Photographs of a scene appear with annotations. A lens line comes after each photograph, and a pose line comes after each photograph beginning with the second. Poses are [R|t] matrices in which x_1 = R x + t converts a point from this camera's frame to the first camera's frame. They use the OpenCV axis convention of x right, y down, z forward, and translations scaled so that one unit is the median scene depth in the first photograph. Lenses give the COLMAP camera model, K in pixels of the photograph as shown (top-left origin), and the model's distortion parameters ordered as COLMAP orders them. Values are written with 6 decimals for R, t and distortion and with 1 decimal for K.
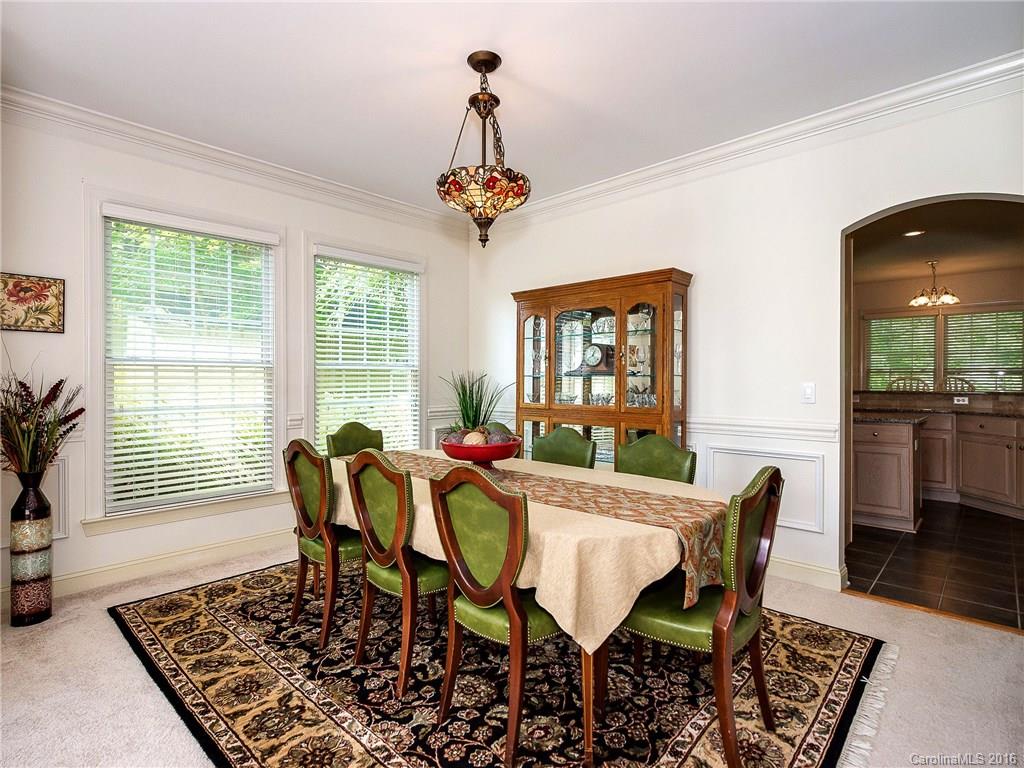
lens RADIAL K [[516.6, 0, 512.0], [0, 516.6, 384.0], [0, 0, 1]] dist [0.001096, 0.000307]
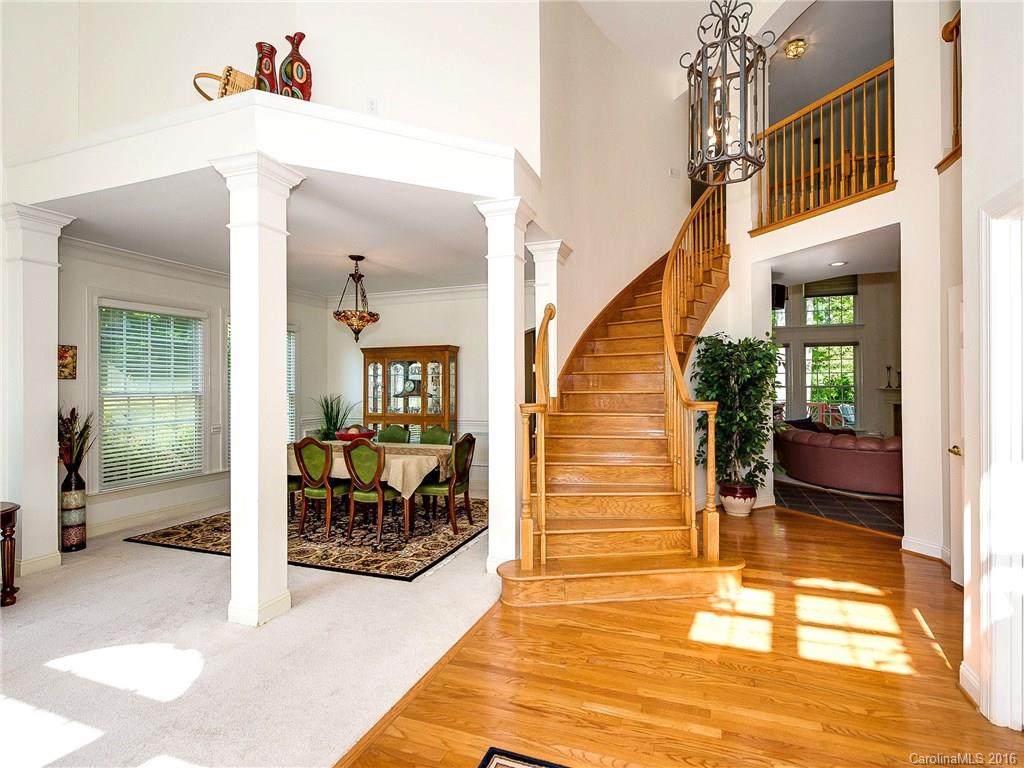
lens RADIAL K [[477.4, 0, 534.4], [0, 477.4, 380.3], [0, 0, 1]] dist [-0.000414, -0.000216]
pose [[0.918241, -0.002579, 0.396013, -0.125084], [0.010609, 0.999780, -0.018089, -0.047622], [-0.395879, 0.020811, 0.918067, -0.864335]]
